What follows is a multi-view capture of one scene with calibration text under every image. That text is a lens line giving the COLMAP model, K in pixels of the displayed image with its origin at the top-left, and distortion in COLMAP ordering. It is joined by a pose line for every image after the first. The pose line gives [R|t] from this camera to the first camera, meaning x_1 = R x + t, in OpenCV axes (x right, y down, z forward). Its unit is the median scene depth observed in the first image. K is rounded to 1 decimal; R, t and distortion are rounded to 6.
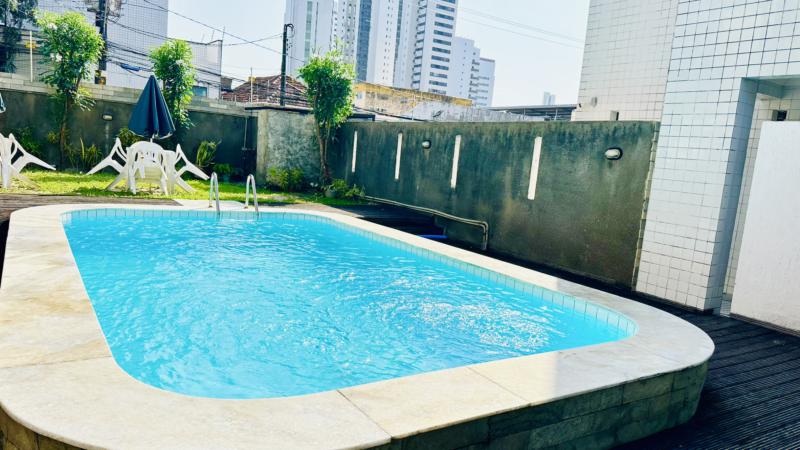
lens RADIAL K [[578.6, 0, 400.3], [0, 578.6, 225.8], [0, 0, 1]] dist [-0.002060, -0.000034]
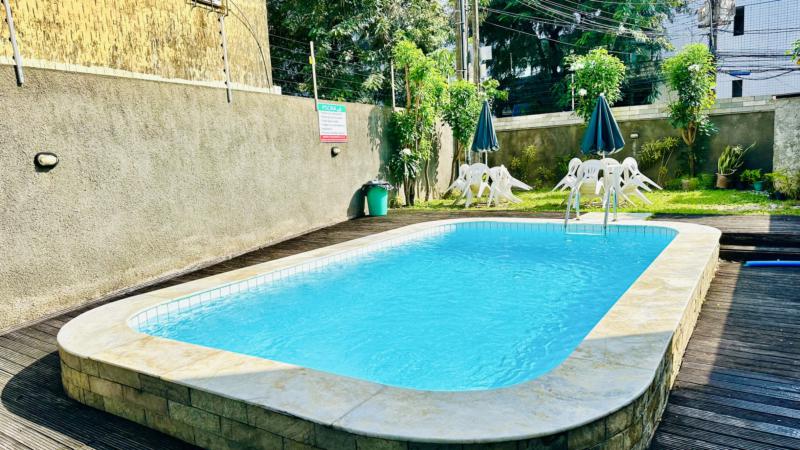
lens RADIAL K [[578.6, 0, 400.6], [0, 578.6, 226.3], [0, 0, 1]] dist [-0.002060, -0.000034]
pose [[0.381793, 0.007554, -0.924217, 0.316762], [-0.027272, 0.999623, -0.003096, -0.005494], [0.923846, 0.026388, 0.381855, 0.199430]]
